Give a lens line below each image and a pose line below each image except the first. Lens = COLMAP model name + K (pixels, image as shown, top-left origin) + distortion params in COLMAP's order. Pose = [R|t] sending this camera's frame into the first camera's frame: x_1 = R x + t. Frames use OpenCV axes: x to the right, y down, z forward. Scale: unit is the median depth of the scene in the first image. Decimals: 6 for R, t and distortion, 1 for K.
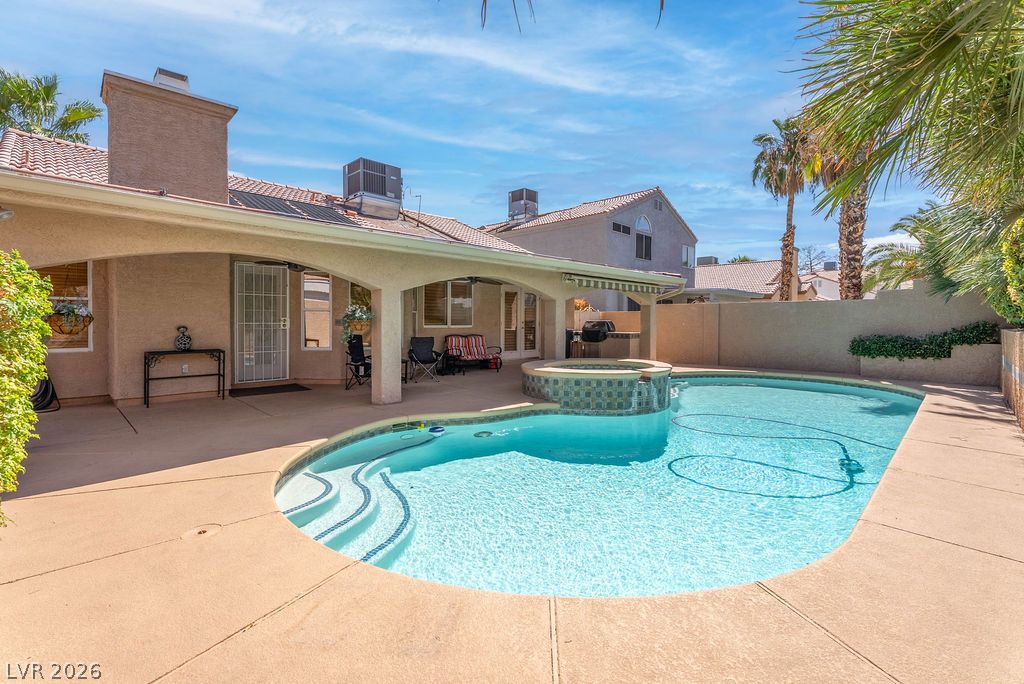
lens RADIAL K [[458.0, 0, 506.5], [0, 458.0, 327.2], [0, 0, 1]] dist [-0.000660, -0.001184]
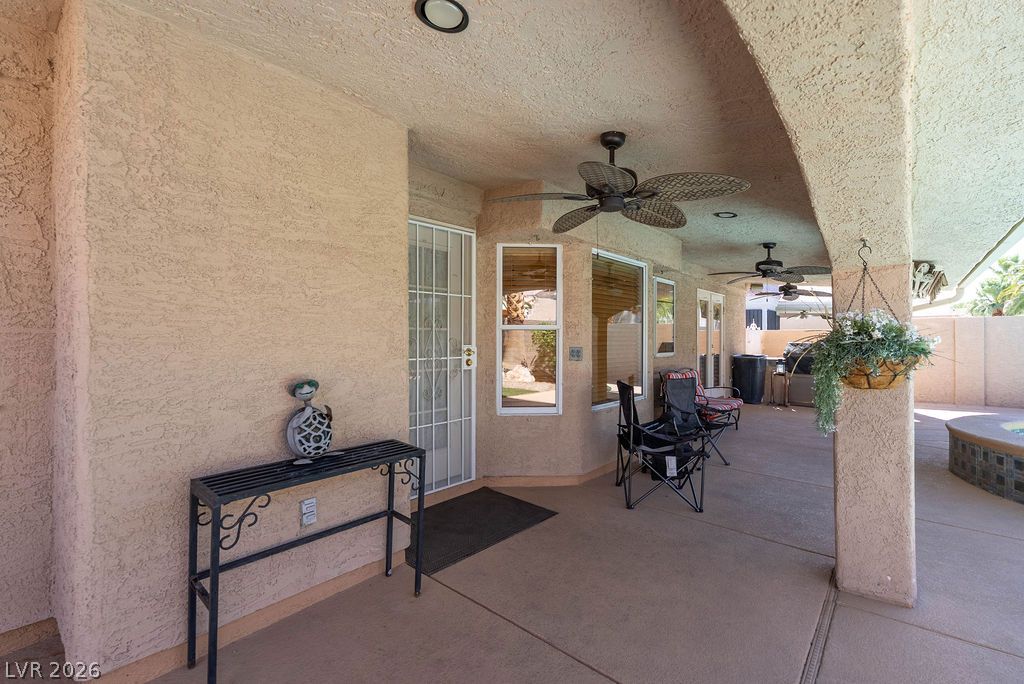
lens RADIAL K [[458.0, 0, 508.4], [0, 458.0, 340.0], [0, 0, 1]] dist [-0.000660, -0.001184]
pose [[0.998212, -0.007406, 0.059317, -0.572626], [0.008343, 0.999844, -0.015569, -0.022605], [-0.059193, 0.016036, 0.998118, 0.662176]]
